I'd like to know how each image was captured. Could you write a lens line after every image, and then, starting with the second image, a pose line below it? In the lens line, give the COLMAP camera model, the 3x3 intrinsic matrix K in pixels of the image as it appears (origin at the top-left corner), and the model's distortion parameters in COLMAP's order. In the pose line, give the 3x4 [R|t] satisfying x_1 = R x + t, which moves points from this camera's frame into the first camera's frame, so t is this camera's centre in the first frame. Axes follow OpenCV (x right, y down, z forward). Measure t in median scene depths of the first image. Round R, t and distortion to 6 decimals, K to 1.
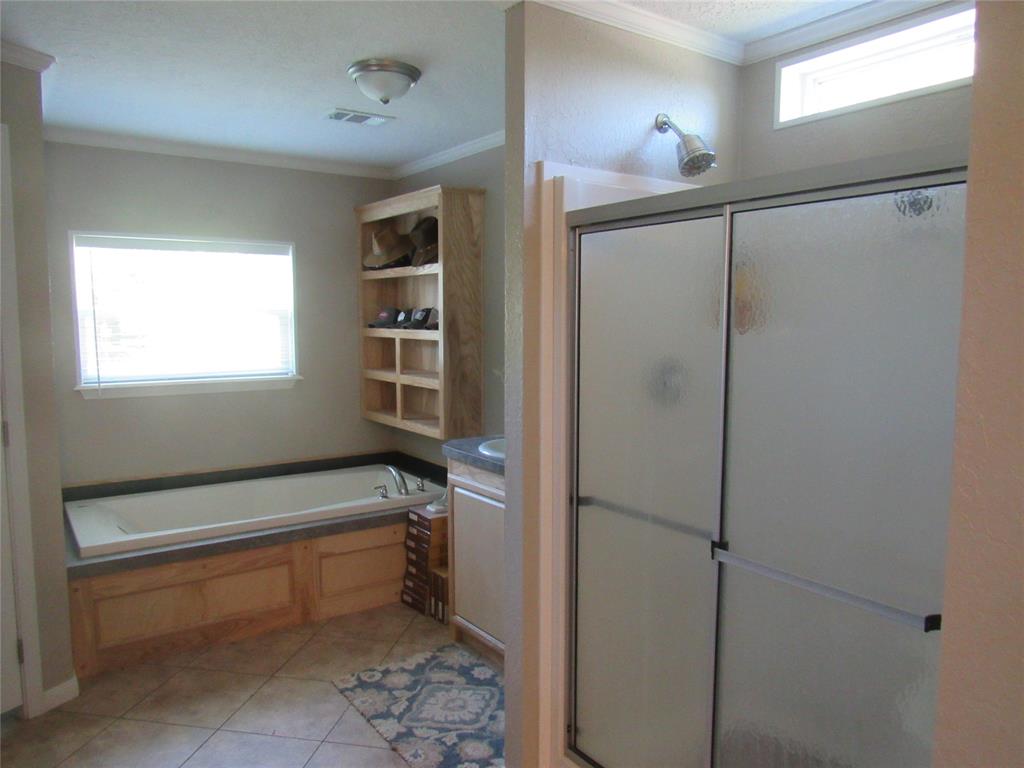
lens RADIAL K [[732.8, 0, 515.7], [0, 732.8, 386.6], [0, 0, 1]] dist [-0.028605, 0.008225]
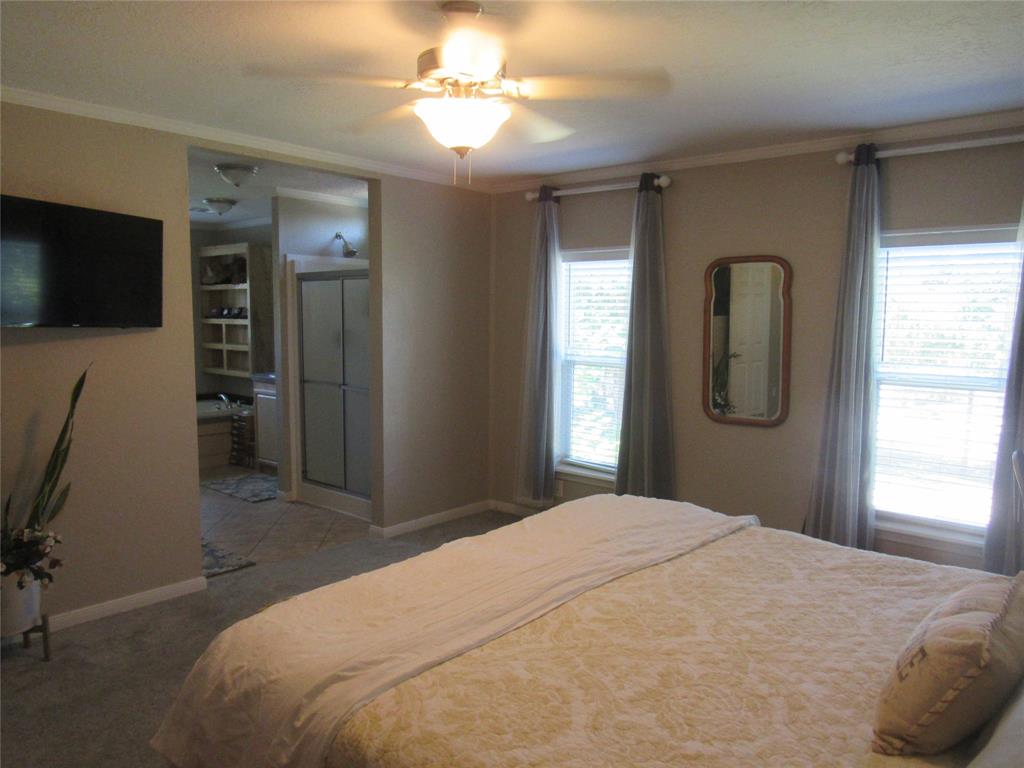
lens RADIAL K [[732.8, 0, 513.8], [0, 732.8, 378.2], [0, 0, 1]] dist [-0.028605, 0.008225]
pose [[0.970979, -0.019835, 0.238343, 0.104818], [0.021188, 0.999771, -0.003118, 0.092218], [-0.238226, 0.008078, 0.971176, -0.950499]]
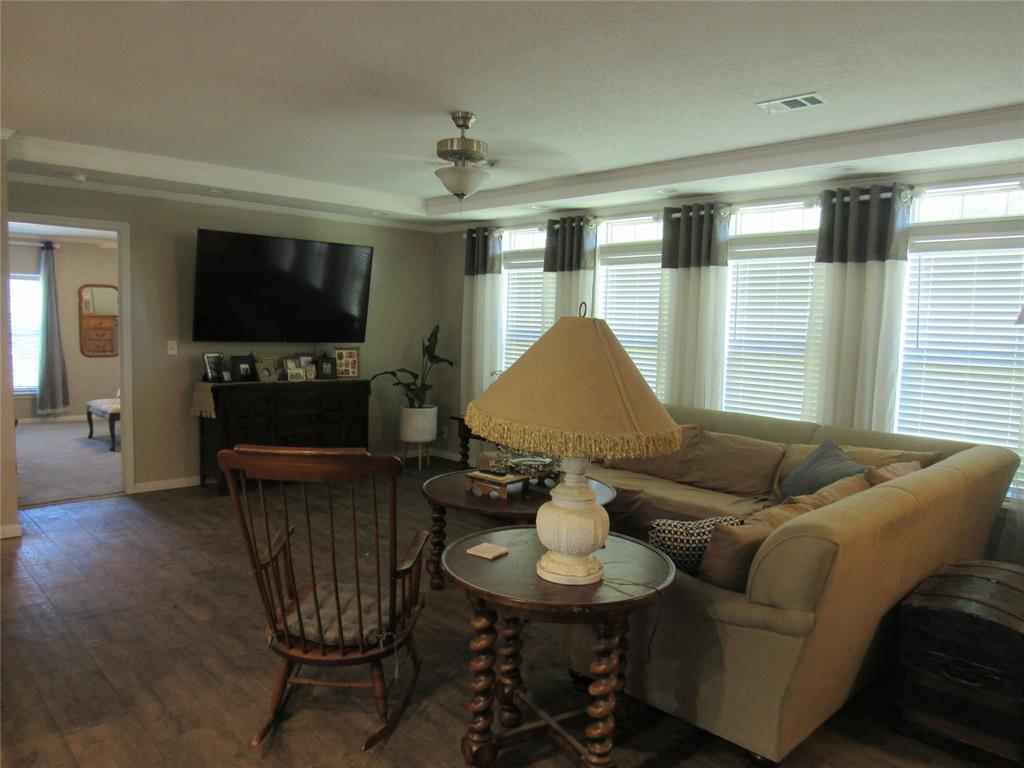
lens RADIAL K [[732.8, 0, 510.6], [0, 732.8, 386.0], [0, 0, 1]] dist [-0.028605, 0.008225]
pose [[-0.135582, -0.090194, 0.986652, -3.679051], [0.065328, 0.992867, 0.099739, 0.118317], [-0.988610, 0.077979, -0.128723, -1.124512]]
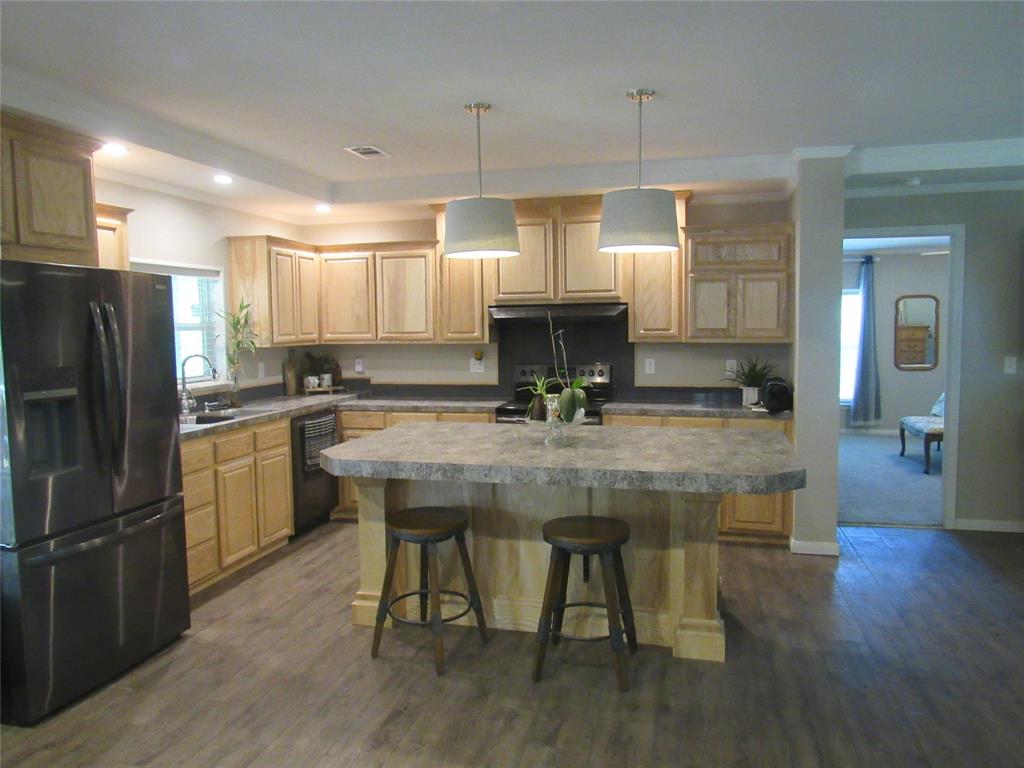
lens RADIAL K [[732.8, 0, 511.9], [0, 732.8, 384.3], [0, 0, 1]] dist [-0.028605, 0.008225]
pose [[0.763386, -0.062316, 0.642929, -3.475219], [0.072911, 0.997287, 0.010091, 0.086414], [-0.641814, 0.039174, 0.765859, -0.971029]]
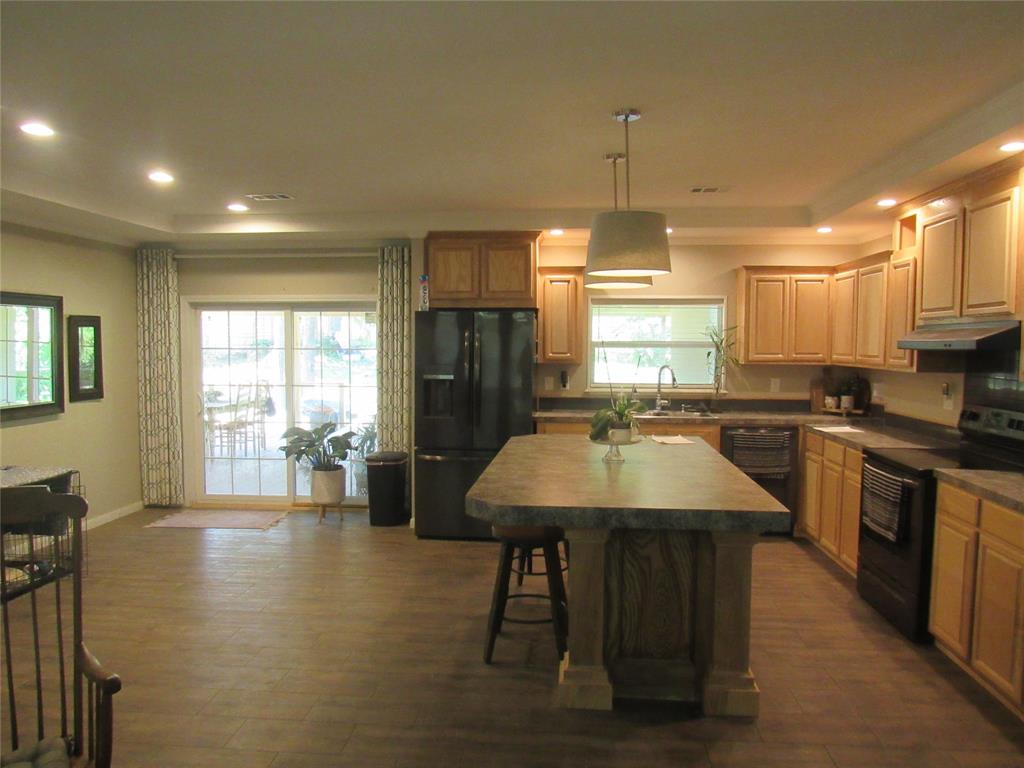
lens RADIAL K [[732.8, 0, 513.0], [0, 732.8, 383.3], [0, 0, 1]] dist [-0.028605, 0.008225]
pose [[0.763415, 0.041703, -0.644561, -1.424408], [-0.065853, 0.997739, -0.013441, 0.095624], [0.642543, 0.052707, 0.764435, -1.256561]]
